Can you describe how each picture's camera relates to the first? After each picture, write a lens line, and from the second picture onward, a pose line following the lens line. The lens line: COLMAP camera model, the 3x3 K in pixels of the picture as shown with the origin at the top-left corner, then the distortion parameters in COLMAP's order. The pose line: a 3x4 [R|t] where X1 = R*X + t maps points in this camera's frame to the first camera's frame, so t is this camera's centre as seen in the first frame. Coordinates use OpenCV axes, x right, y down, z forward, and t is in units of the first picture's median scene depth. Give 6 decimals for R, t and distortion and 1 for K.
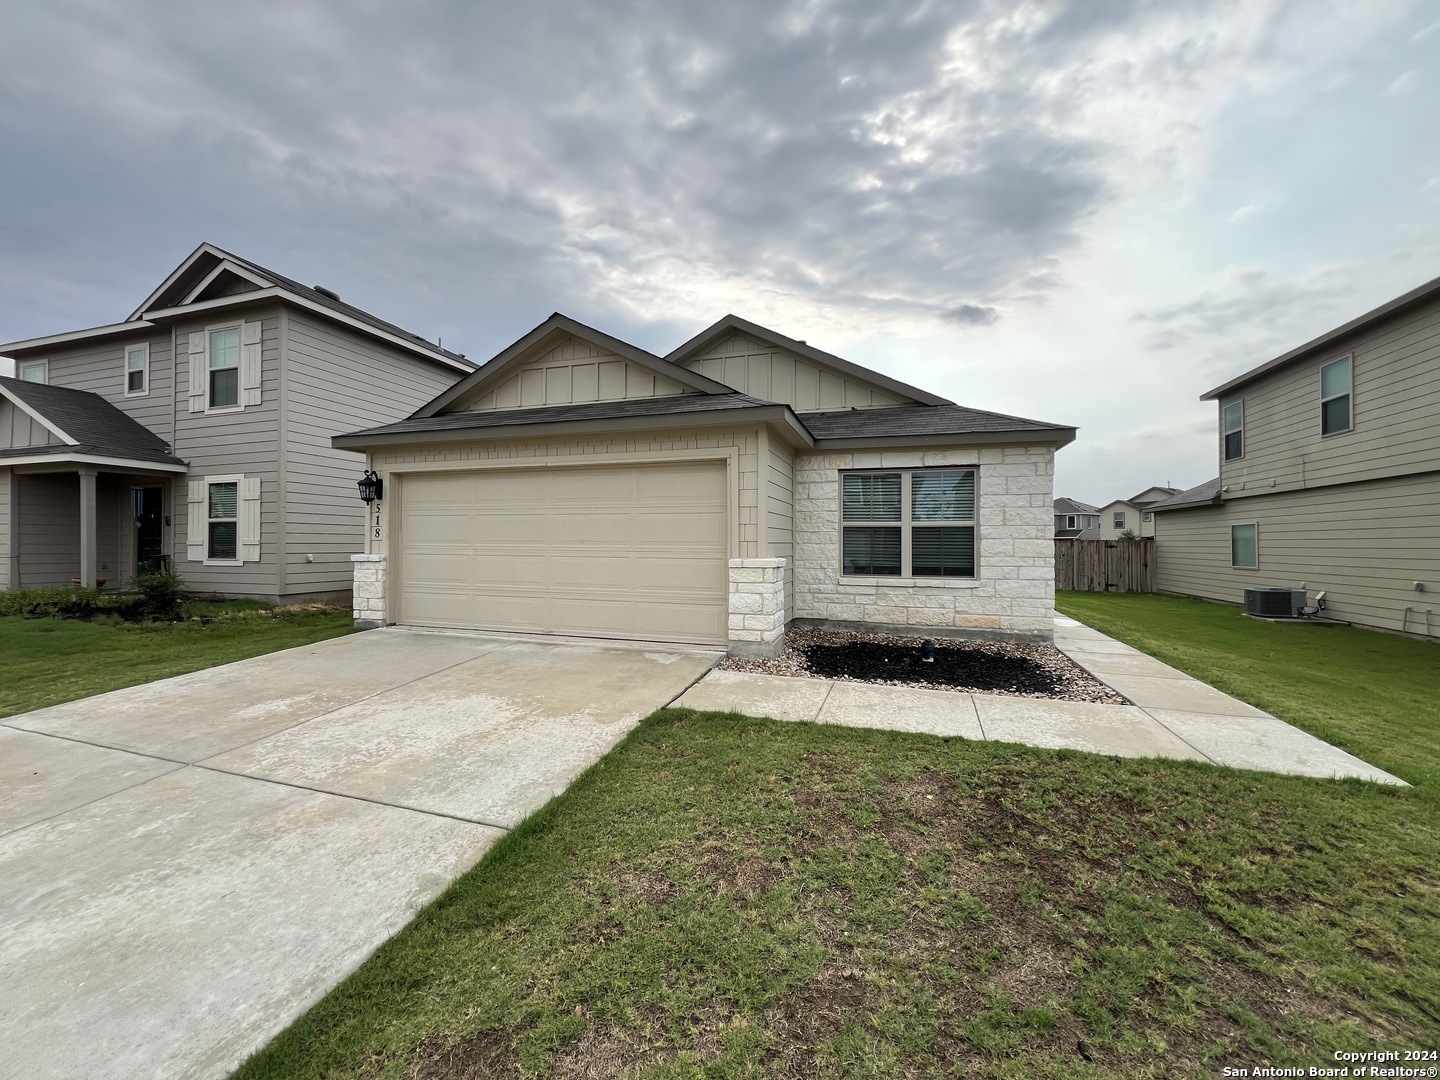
lens RADIAL K [[576.5, 0, 717.2], [0, 576.5, 538.4], [0, 0, 1]] dist [-0.000608, 0.000278]
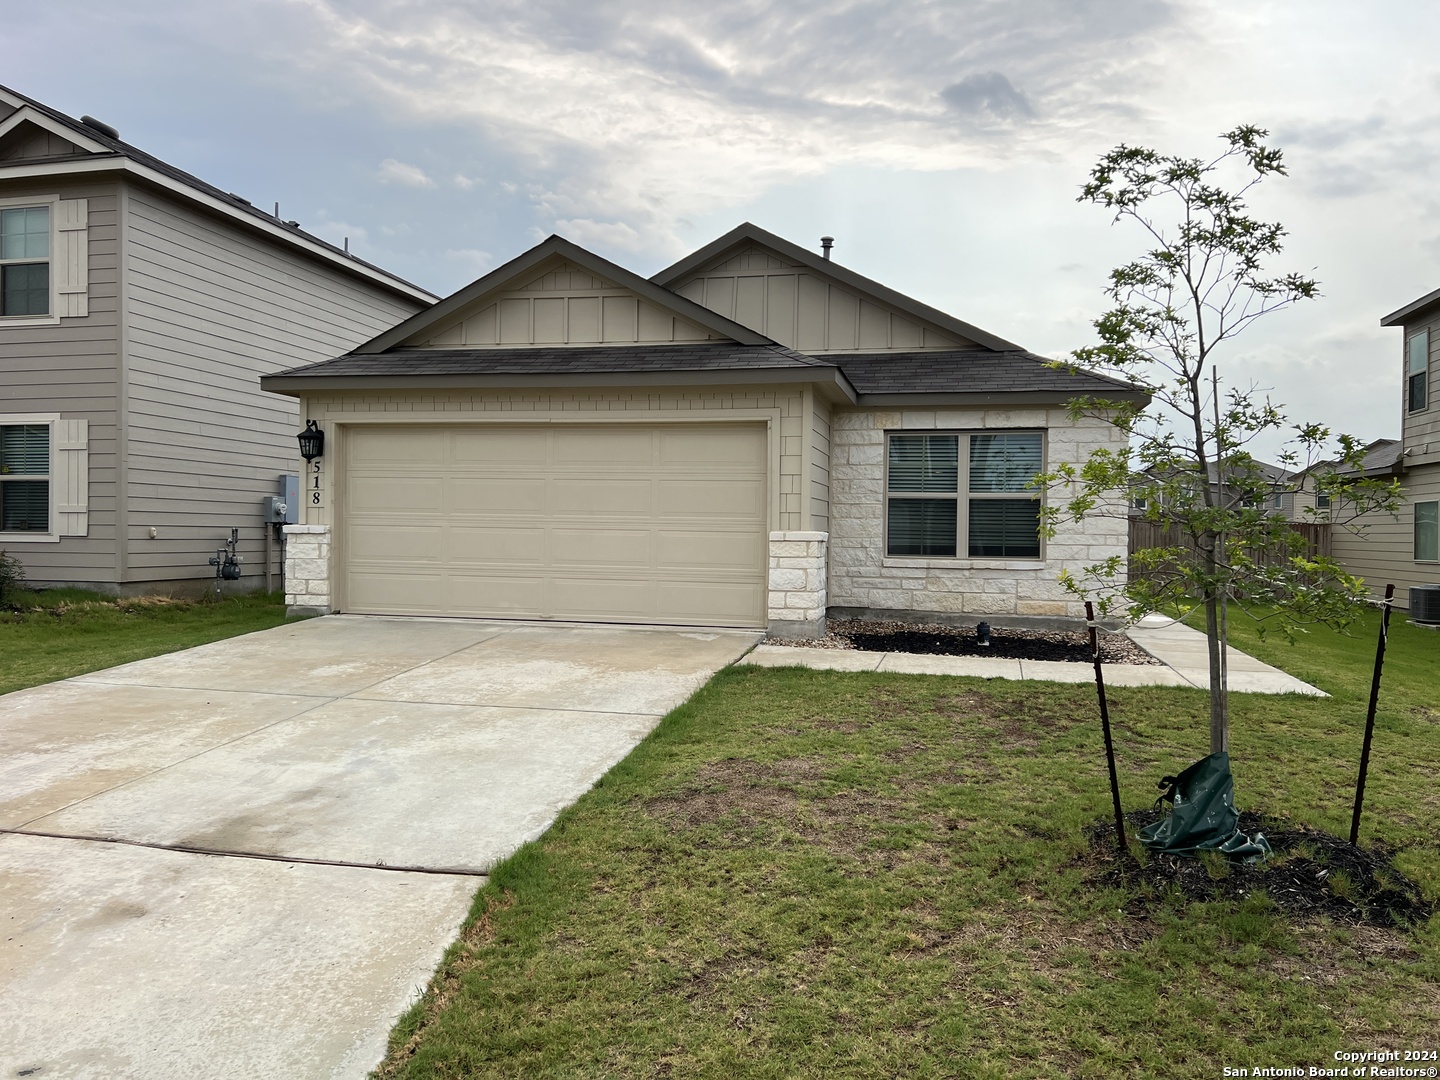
lens RADIAL K [[993.4, 0, 720.0], [0, 993.4, 540.0], [0, 0, 1]] dist [0.109830, -0.108139]
pose [[0.997404, 0.009107, 0.071430, -0.133603], [-0.010625, 0.999725, 0.020910, 0.013289], [-0.071220, -0.021615, 0.997226, -0.445026]]
